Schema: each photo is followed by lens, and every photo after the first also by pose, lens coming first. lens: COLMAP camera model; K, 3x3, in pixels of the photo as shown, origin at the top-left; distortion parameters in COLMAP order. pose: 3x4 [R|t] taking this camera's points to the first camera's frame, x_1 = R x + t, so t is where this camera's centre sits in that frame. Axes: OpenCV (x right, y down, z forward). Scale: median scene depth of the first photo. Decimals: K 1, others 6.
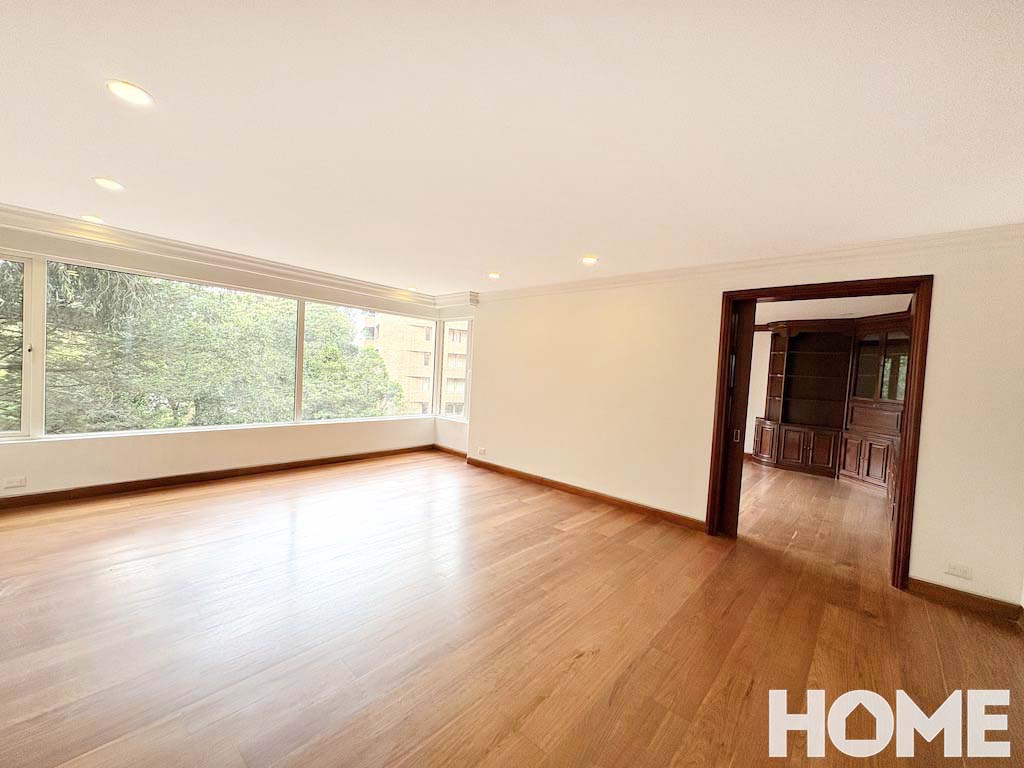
lens RADIAL K [[405.9, 0, 506.7], [0, 405.9, 383.9], [0, 0, 1]] dist [0.000238, 0.000200]
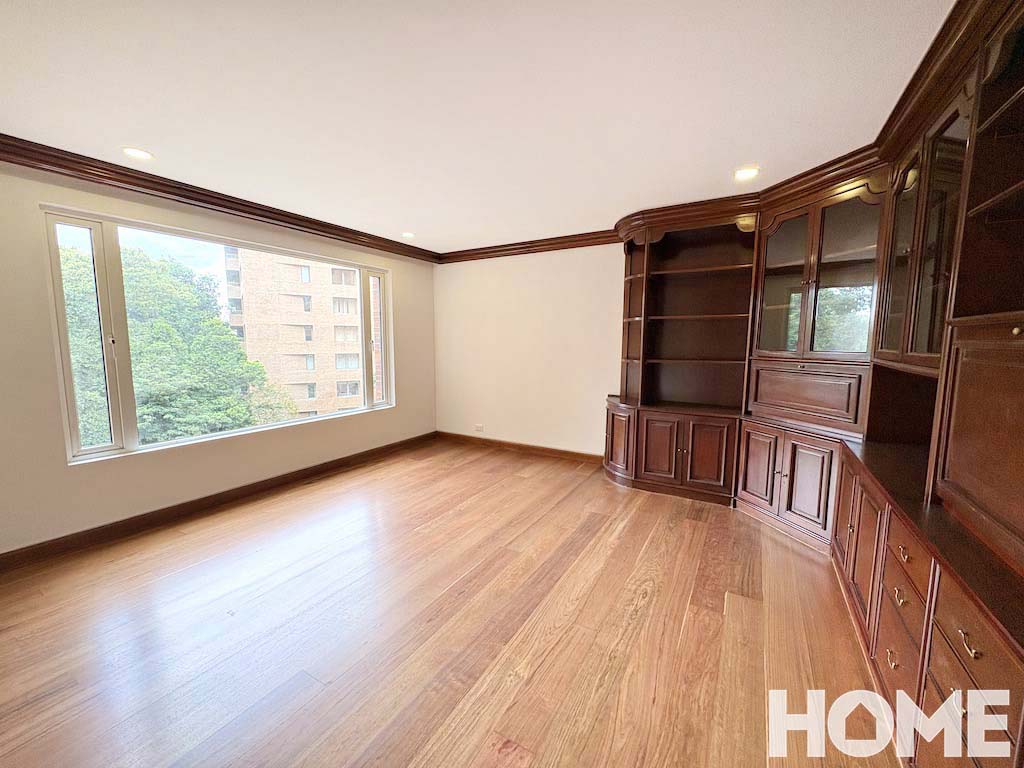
lens RADIAL K [[405.9, 0, 514.9], [0, 405.9, 381.2], [0, 0, 1]] dist [0.000238, 0.000200]
pose [[0.977287, -0.070306, 0.199918, 0.404577], [0.056833, 0.995758, 0.072357, 0.014111], [-0.204157, -0.059352, 0.977137, 0.506105]]
